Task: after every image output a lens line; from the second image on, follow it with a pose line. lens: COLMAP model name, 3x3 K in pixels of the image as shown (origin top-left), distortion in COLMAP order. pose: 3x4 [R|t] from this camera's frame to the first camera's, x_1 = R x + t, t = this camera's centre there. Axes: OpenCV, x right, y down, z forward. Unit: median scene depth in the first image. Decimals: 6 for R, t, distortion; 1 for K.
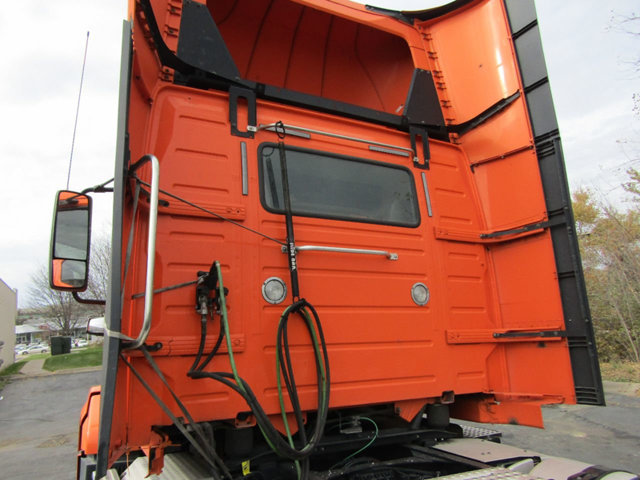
lens RADIAL K [[465.9, 0, 320.8], [0, 465.9, 229.8], [0, 0, 1]] dist [-0.010498, 0.003696]
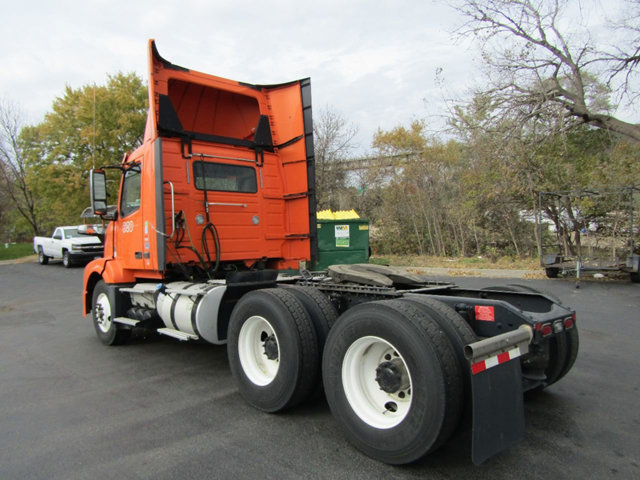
lens RADIAL K [[465.9, 0, 322.2], [0, 465.9, 237.3], [0, 0, 1]] dist [-0.010498, 0.003696]
pose [[0.961993, 0.006832, 0.272990, -0.127510], [-0.067813, 0.974349, 0.214584, -0.330394], [-0.264521, -0.224941, 0.937779, -1.457958]]
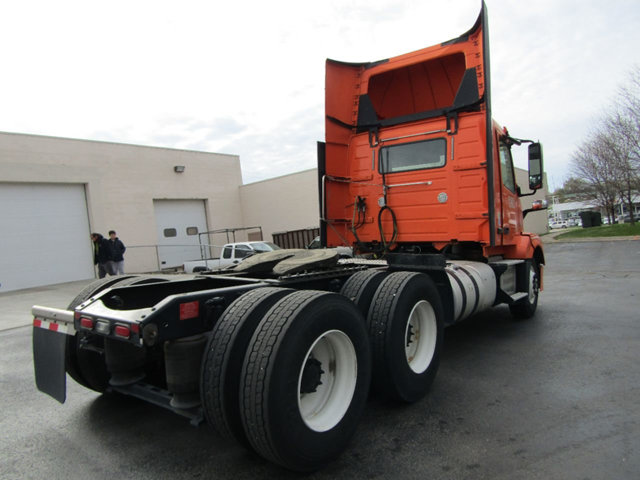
lens RADIAL K [[465.9, 0, 314.8], [0, 465.9, 242.3], [0, 0, 1]] dist [-0.010498, 0.003696]
pose [[0.408888, 0.038328, -0.911779, 1.951275], [0.228021, 0.963136, 0.142743, -0.113676], [0.883639, -0.266271, 0.385075, -0.461756]]
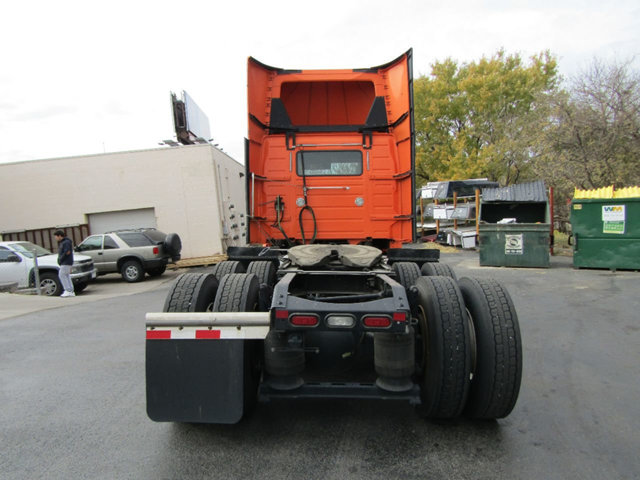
lens RADIAL K [[465.9, 0, 317.1], [0, 465.9, 244.8], [0, 0, 1]] dist [-0.010498, 0.003696]
pose [[0.874952, 0.039923, -0.482561, 1.244804], [0.095265, 0.962924, 0.252392, -0.306674], [0.474746, -0.266802, 0.838709, -1.358672]]
